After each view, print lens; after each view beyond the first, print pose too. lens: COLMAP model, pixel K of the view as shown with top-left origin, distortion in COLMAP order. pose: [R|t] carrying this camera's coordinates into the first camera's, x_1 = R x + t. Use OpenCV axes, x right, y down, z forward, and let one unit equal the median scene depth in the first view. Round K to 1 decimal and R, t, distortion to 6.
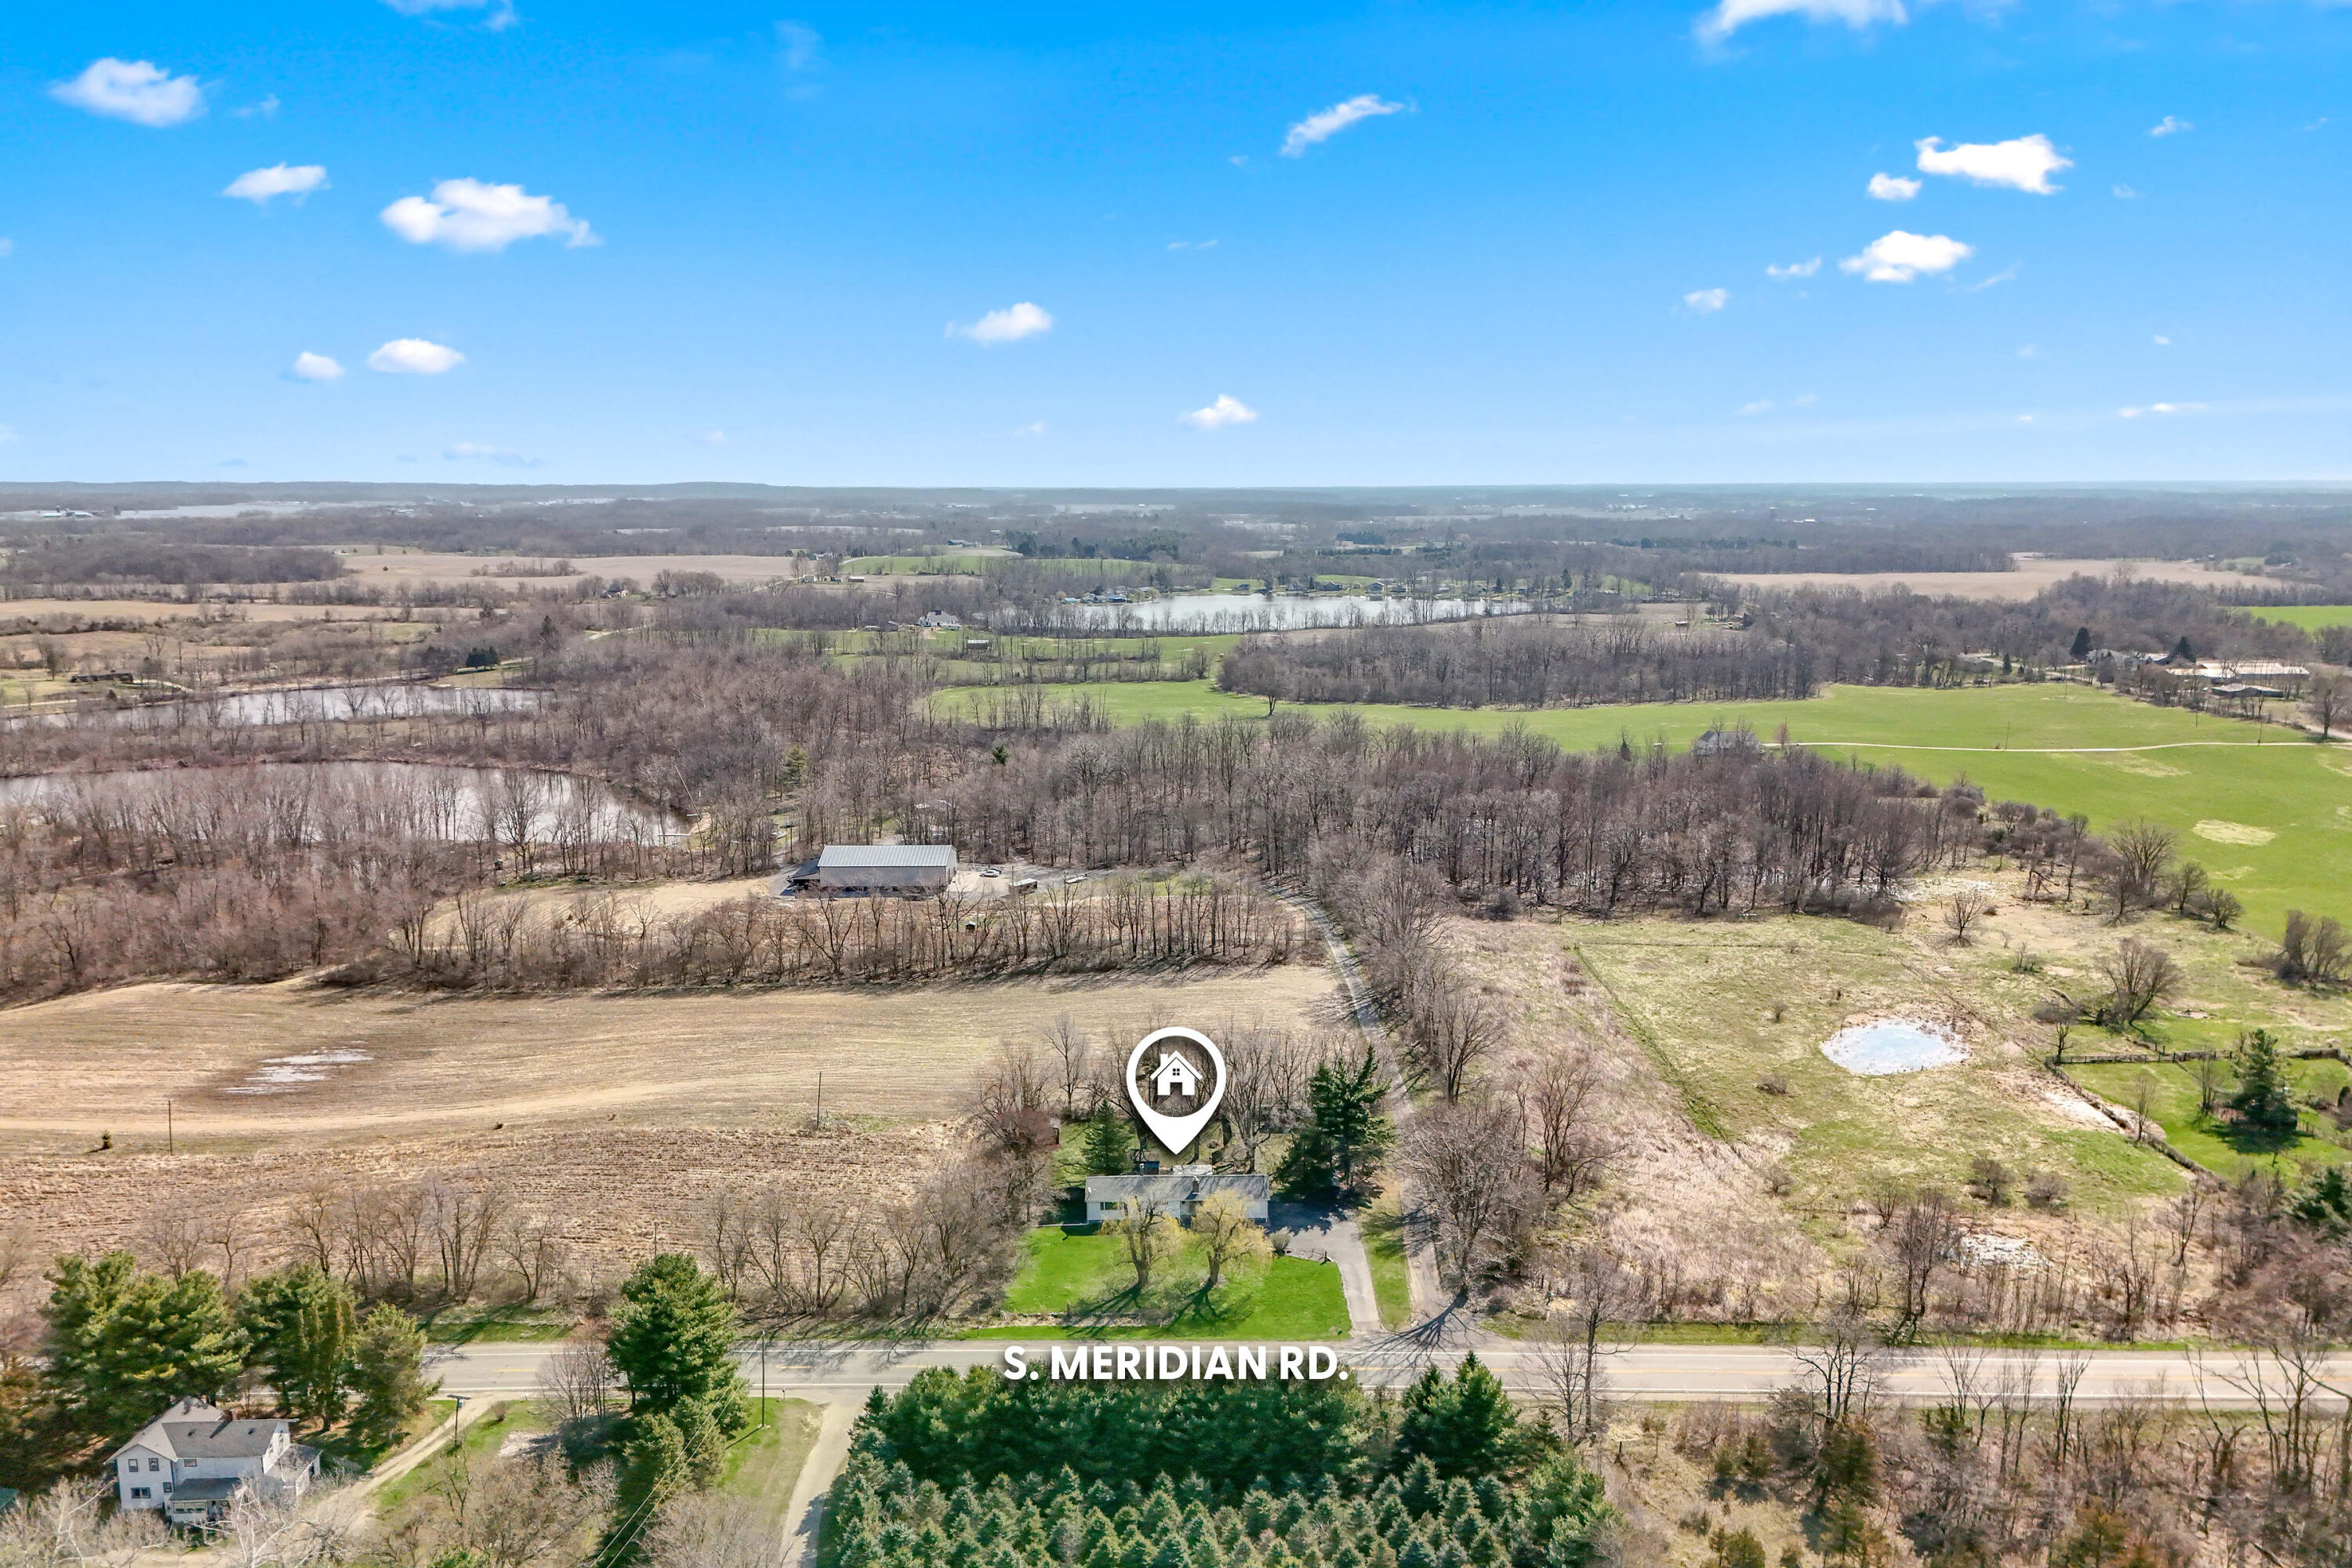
lens RADIAL K [[1724.5, 0, 1176.7], [0, 1724.5, 739.0], [0, 0, 1]] dist [0.067462, -0.043510]
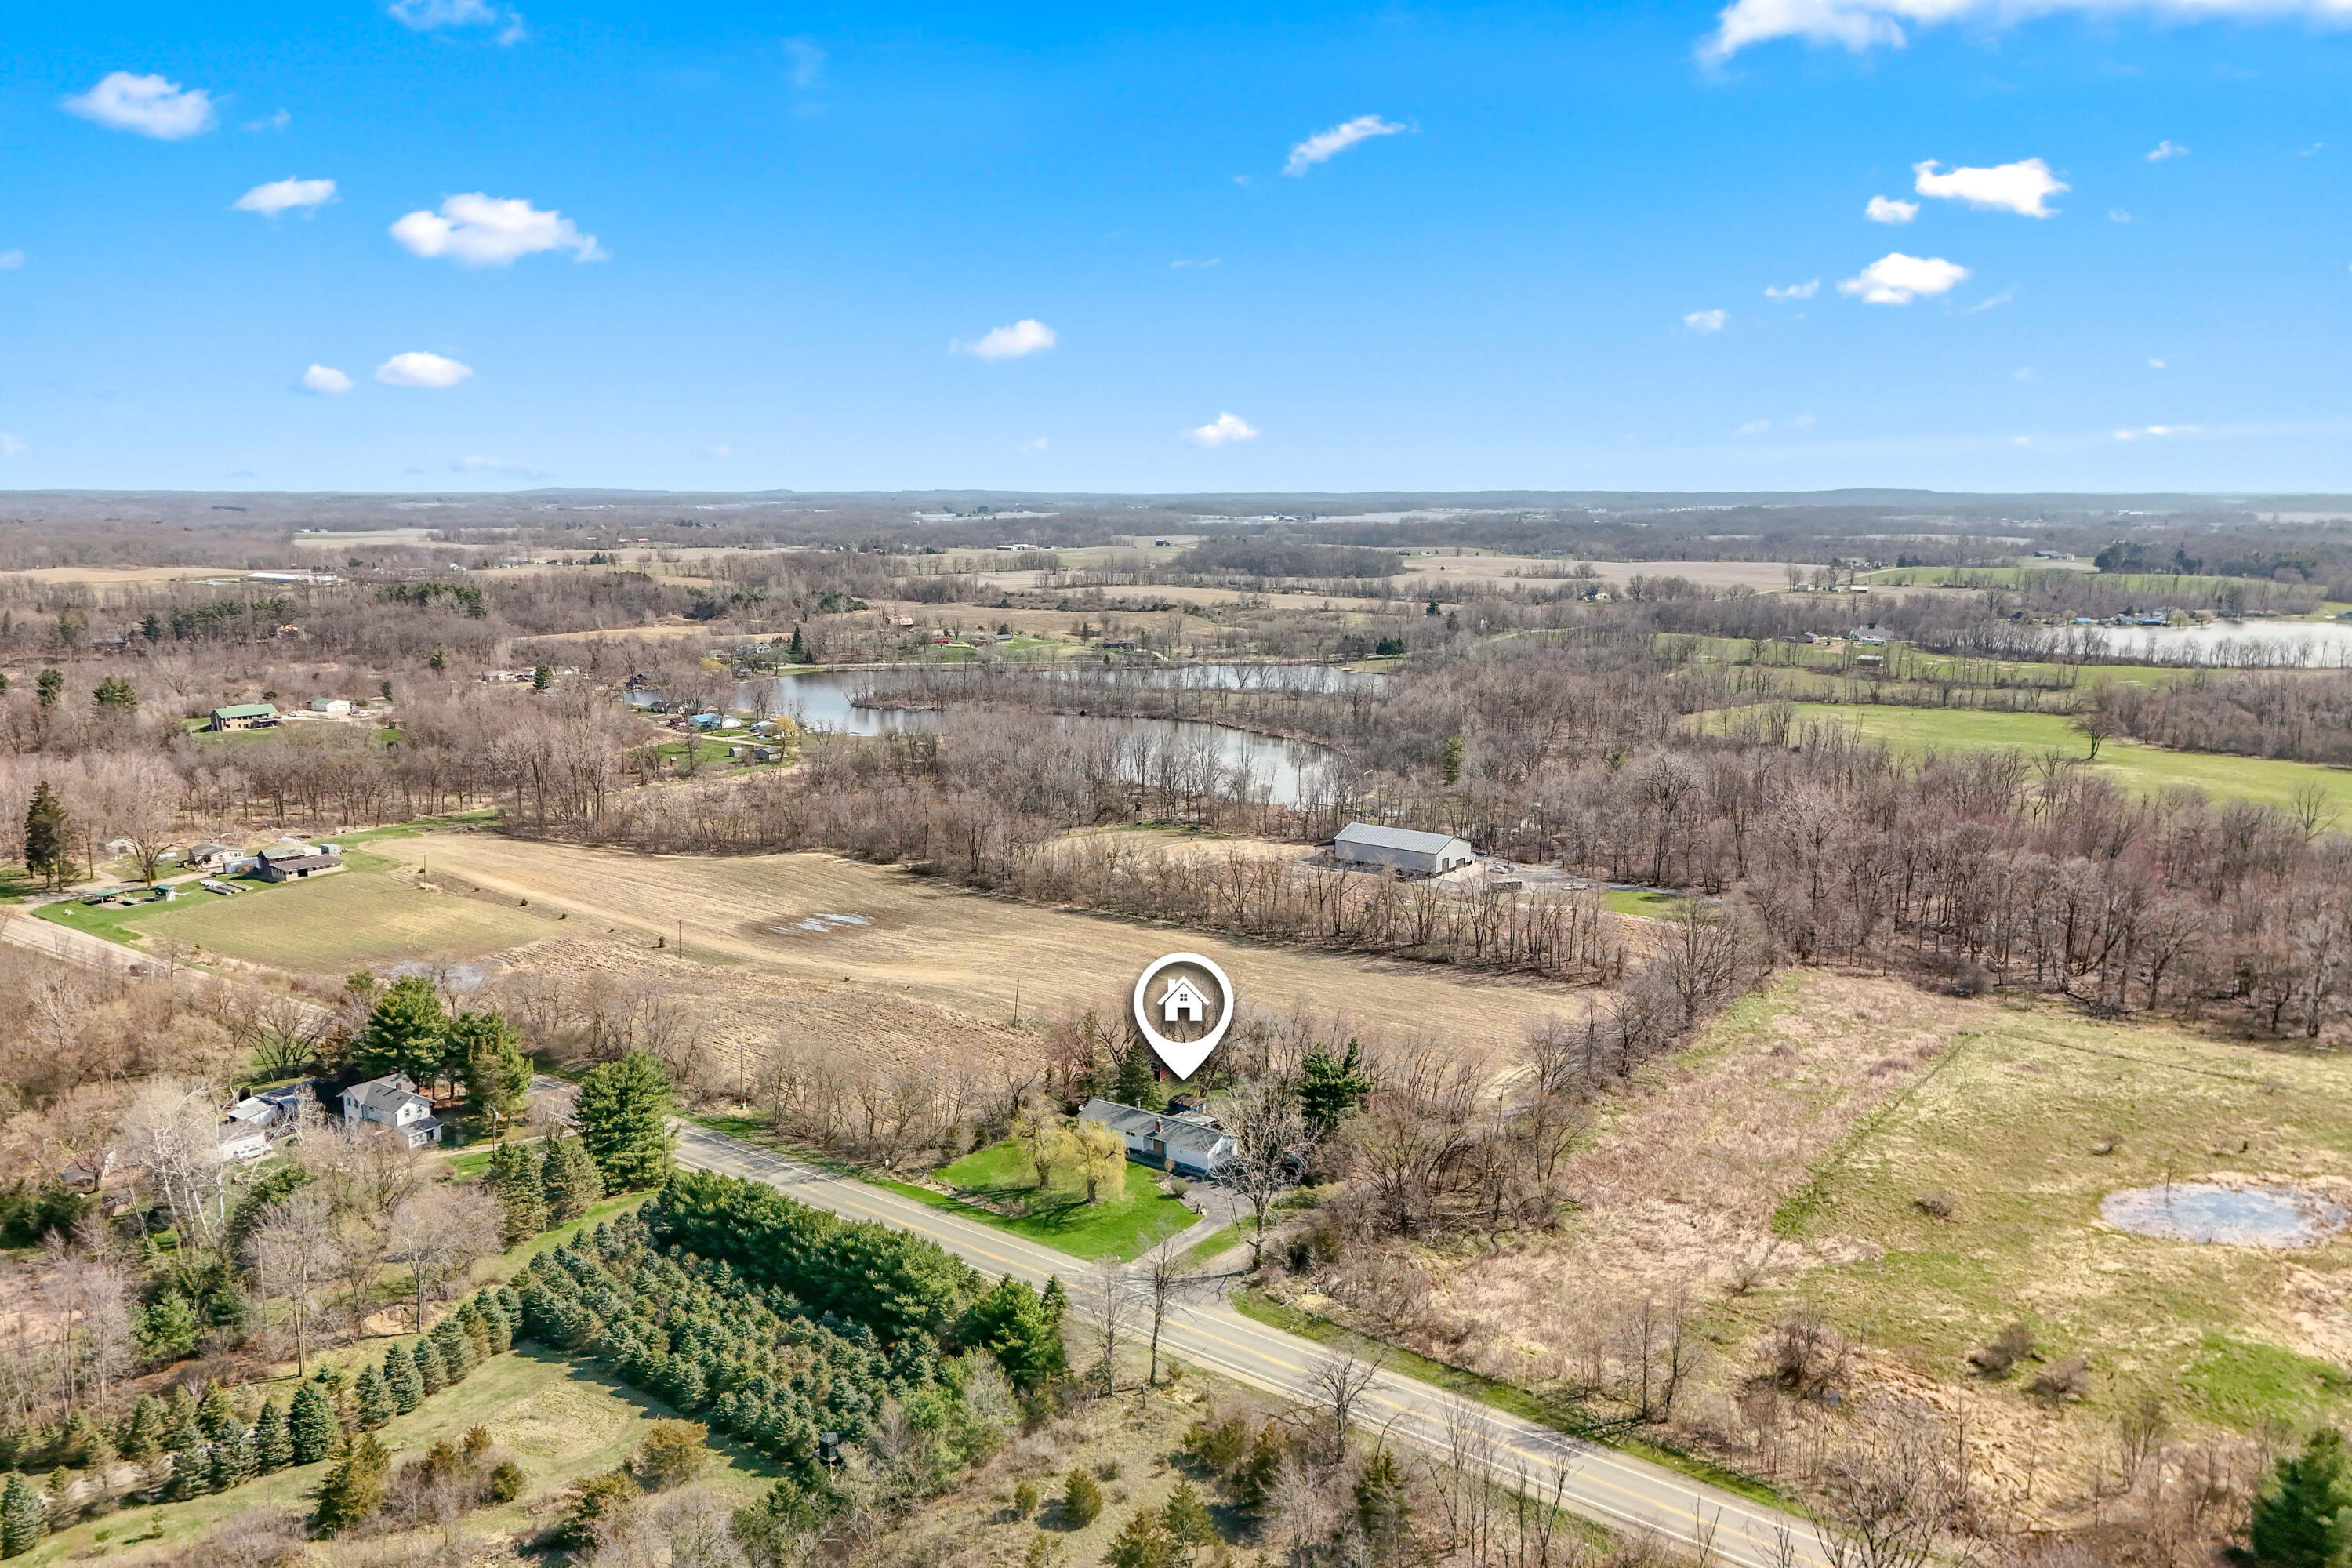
lens RADIAL K [[1707.9, 0, 1178.0], [0, 1707.9, 743.4], [0, 0, 1]] dist [0.072259, -0.058305]
pose [[0.799173, 0.090213, -0.594293, 0.487362], [-0.090269, 0.995474, 0.029722, -0.014389], [0.594285, 0.029893, 0.803699, 0.090068]]
